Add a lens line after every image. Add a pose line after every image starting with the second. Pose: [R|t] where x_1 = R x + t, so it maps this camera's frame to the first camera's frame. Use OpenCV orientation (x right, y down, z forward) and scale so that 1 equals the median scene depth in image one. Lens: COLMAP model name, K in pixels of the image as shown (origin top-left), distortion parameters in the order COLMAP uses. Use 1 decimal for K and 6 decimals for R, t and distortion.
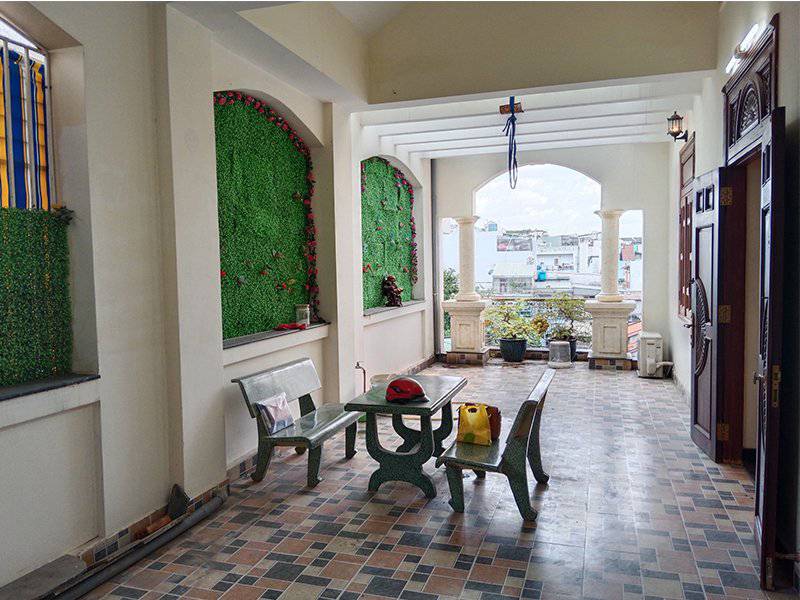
lens RADIAL K [[679.0, 0, 395.9], [0, 679.0, 304.4], [0, 0, 1]] dist [0.079409, -0.121706]
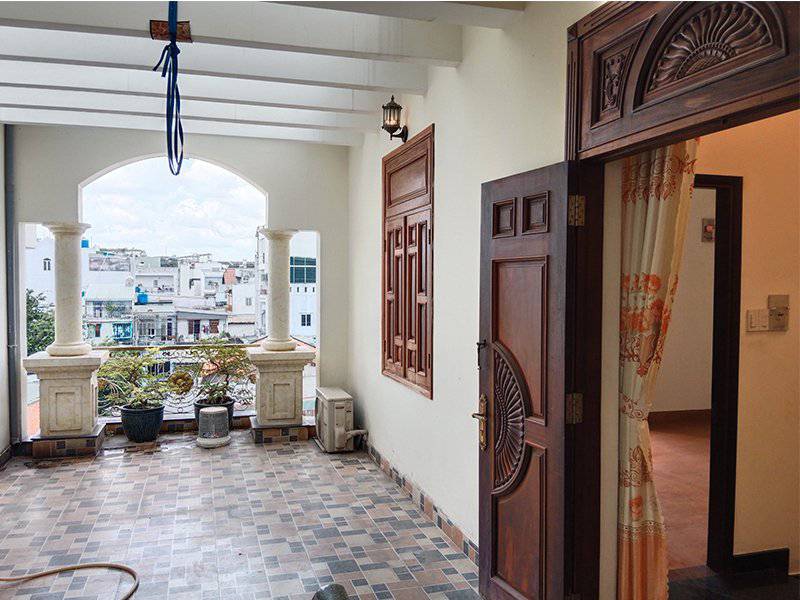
lens RADIAL K [[679.0, 0, 395.9], [0, 679.0, 304.4], [0, 0, 1]] dist [0.079409, -0.121706]
pose [[0.841937, 0.004487, 0.539557, 0.014870], [0.013063, 0.999503, -0.028696, -0.030092], [-0.539417, 0.031209, 0.841460, 0.288018]]
